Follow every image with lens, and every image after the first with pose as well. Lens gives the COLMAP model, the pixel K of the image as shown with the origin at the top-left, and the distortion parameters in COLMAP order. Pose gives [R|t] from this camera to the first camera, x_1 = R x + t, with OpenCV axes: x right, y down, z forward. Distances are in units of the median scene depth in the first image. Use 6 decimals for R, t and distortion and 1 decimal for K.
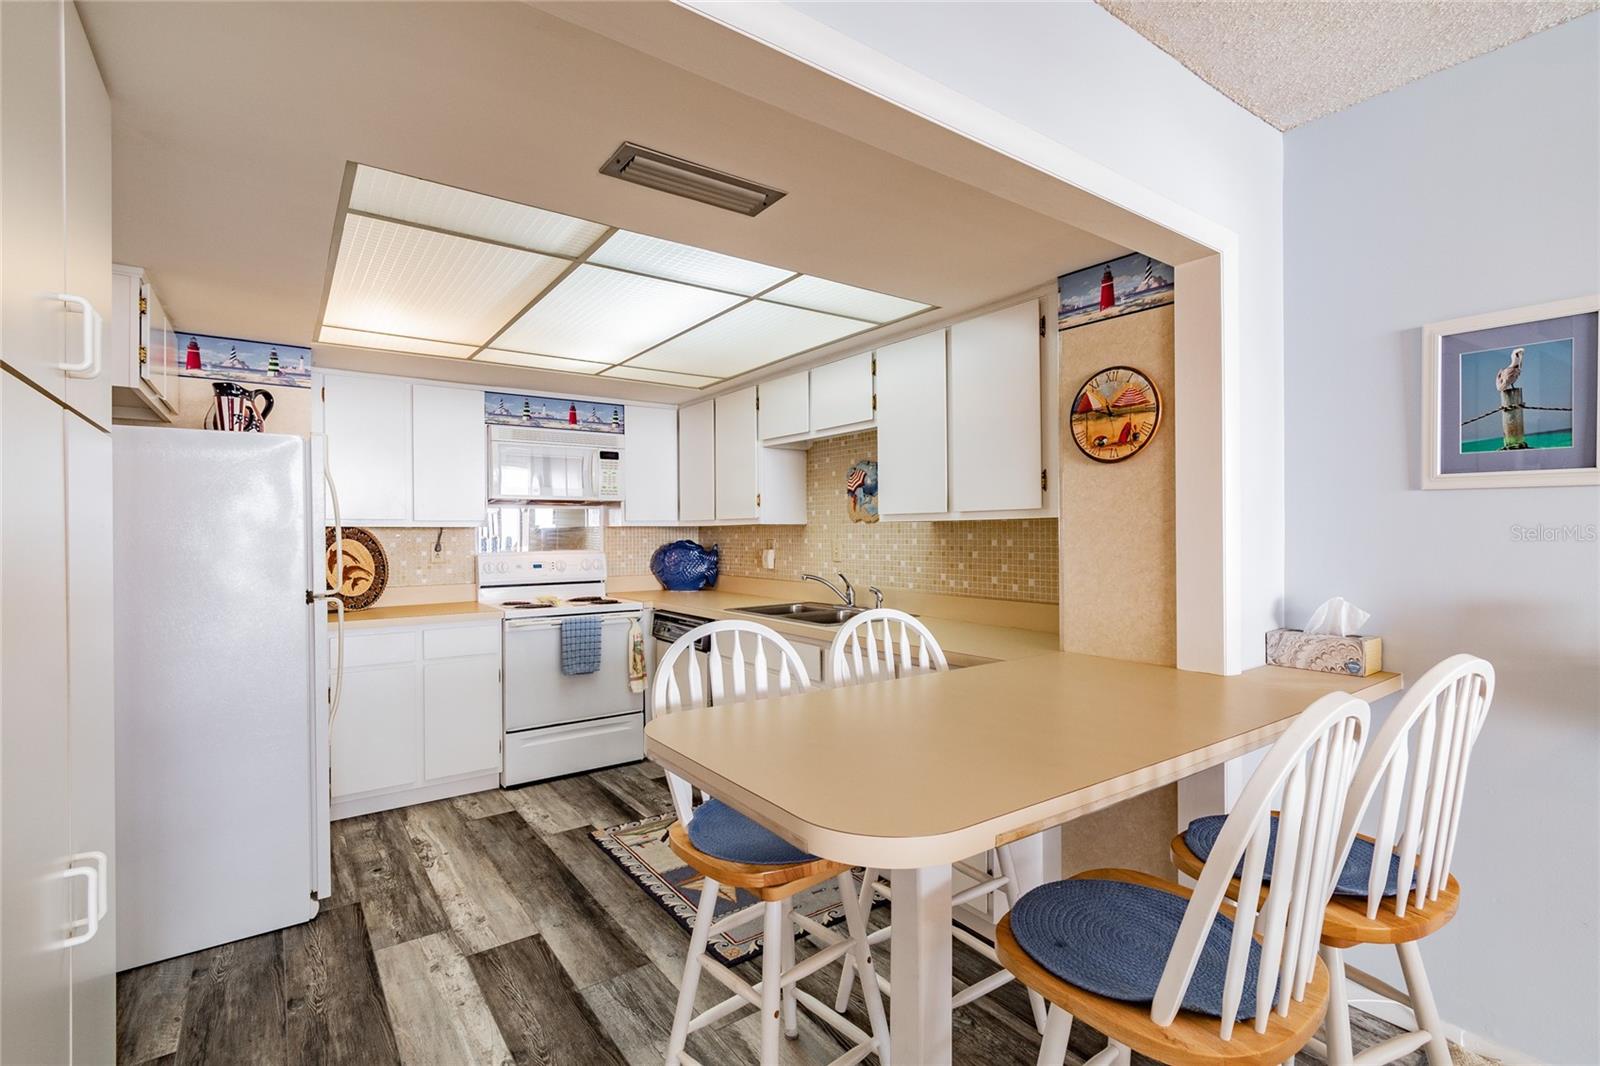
lens RADIAL K [[736.9, 0, 799.3], [0, 736.9, 534.3], [0, 0, 1]] dist [0.004705, 0.000334]
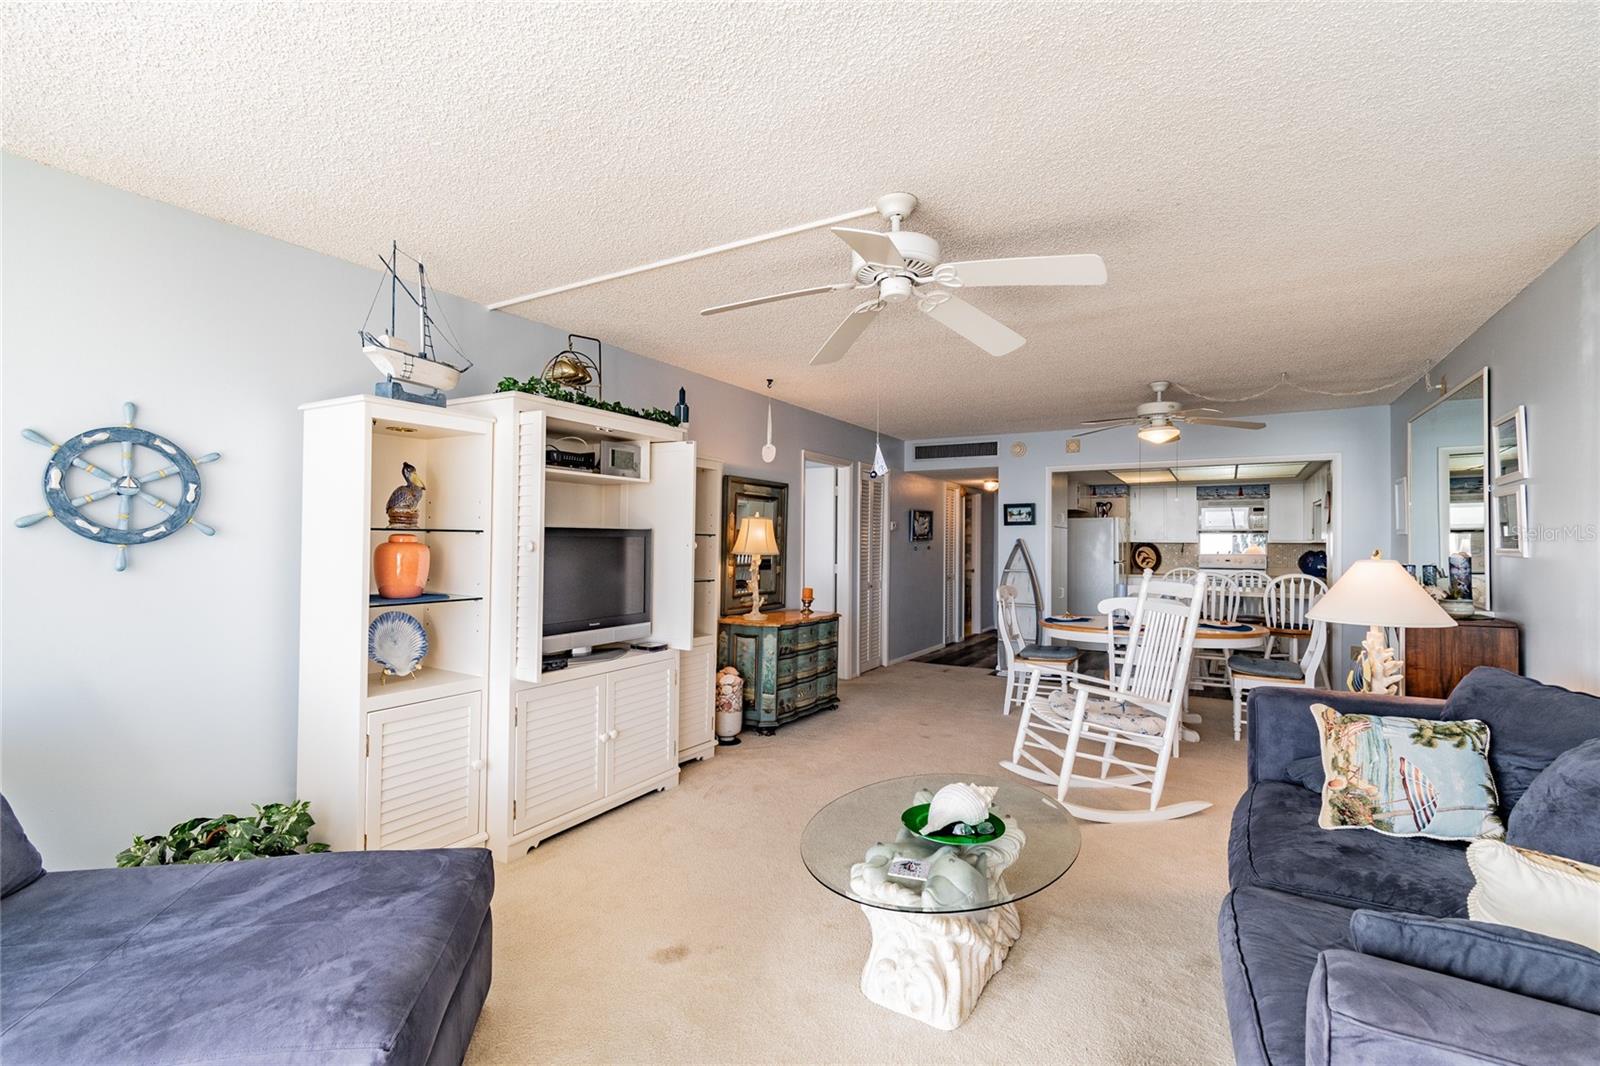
lens RADIAL K [[608.3, 0, 852.5], [0, 608.3, 533.5], [0, 0, 1]] dist [0.001793, 0.000045]
pose [[0.412194, -0.001606, -0.911095, 1.047591], [-0.013919, 0.999871, -0.008060, -0.009389], [0.910990, 0.016004, 0.412119, -0.962702]]
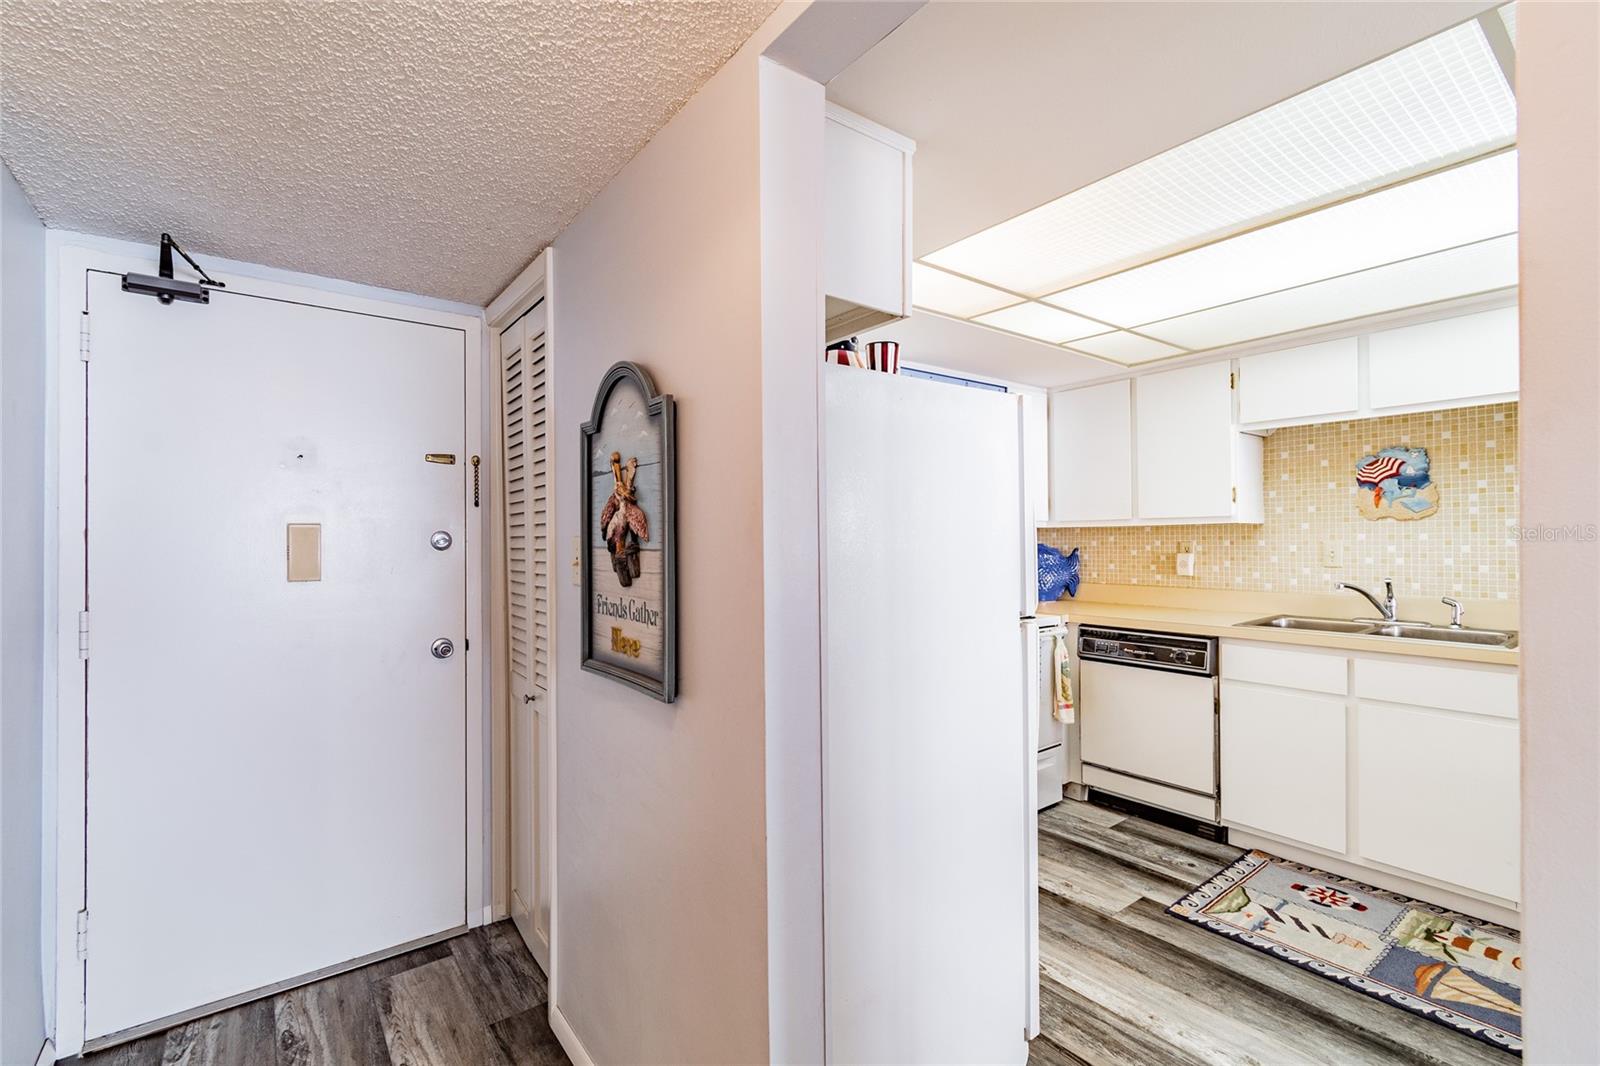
lens RADIAL K [[724.5, 0, 840.1], [0, 724.5, 532.9], [0, 0, 1]] dist [-0.002444, -0.001251]
pose [[0.999332, -0.002752, 0.036455, -0.584423], [0.003142, 0.999938, -0.010649, 0.005290], [-0.036423, 0.010757, 0.999279, 0.203310]]
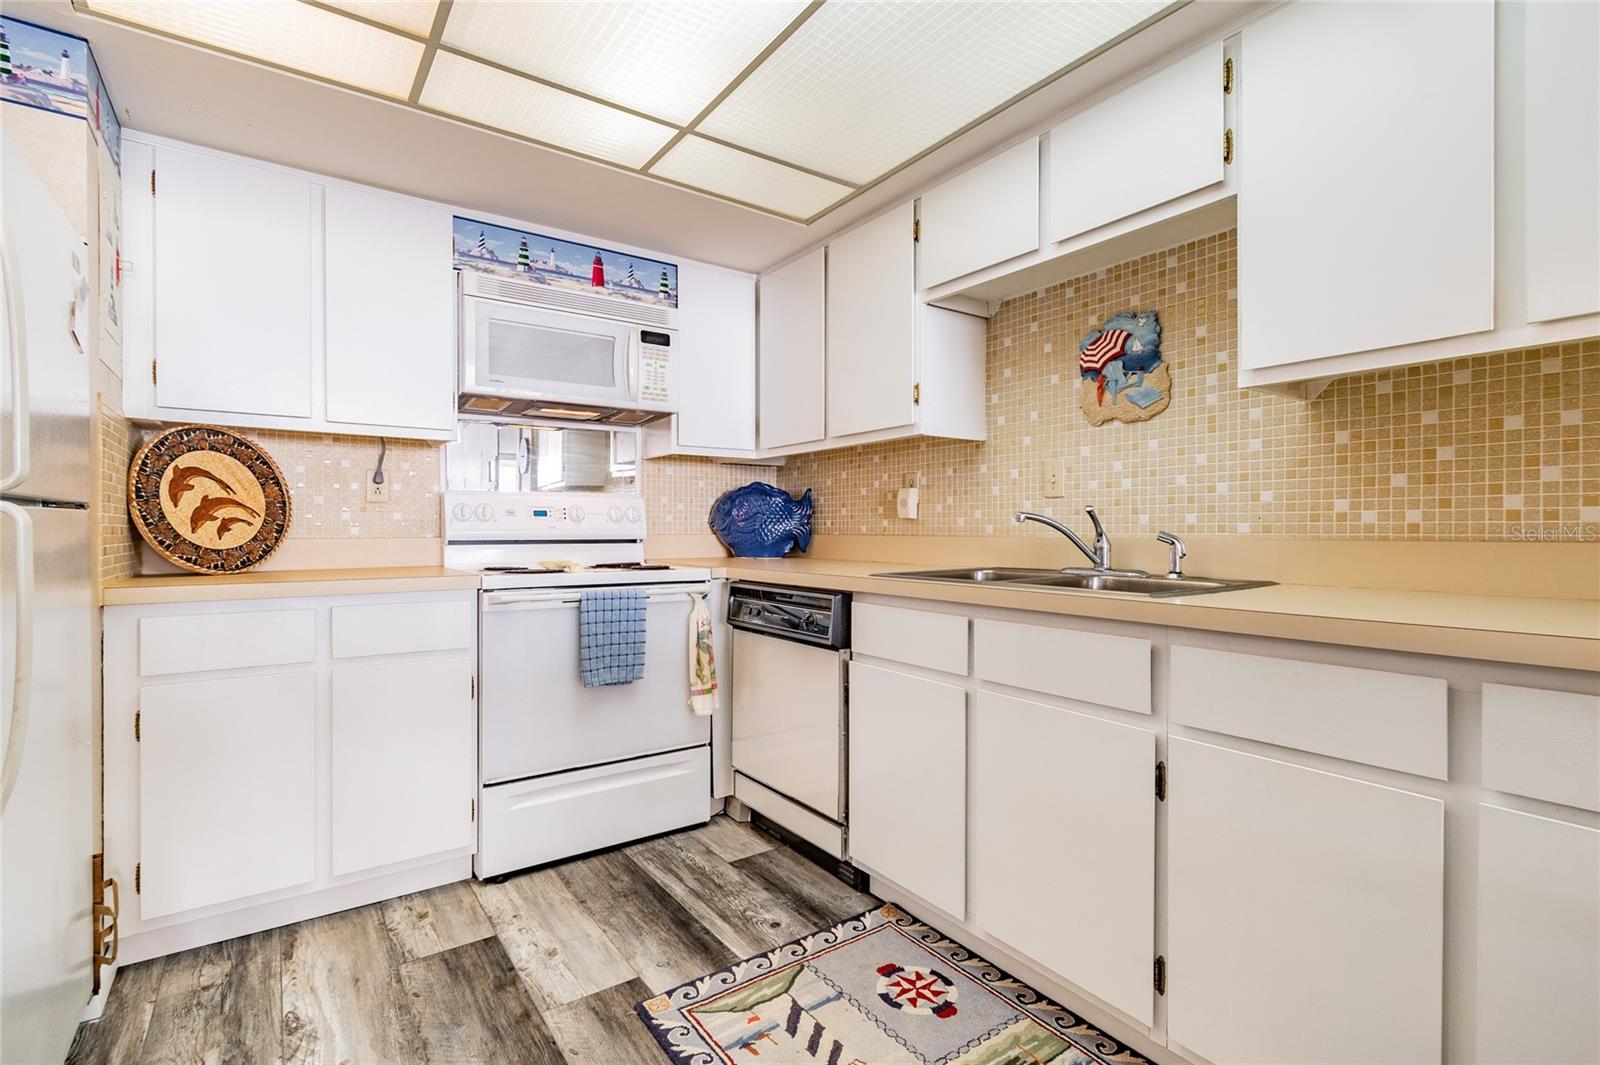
lens RADIAL K [[766.4, 0, 818.1], [0, 766.4, 540.0], [0, 0, 1]] dist [0.000316, 0.000343]
pose [[0.999933, 0.010959, 0.003681, -0.147313], [-0.011007, 0.999851, 0.013322, 0.069586], [-0.003535, -0.013361, 0.999904, 0.422639]]
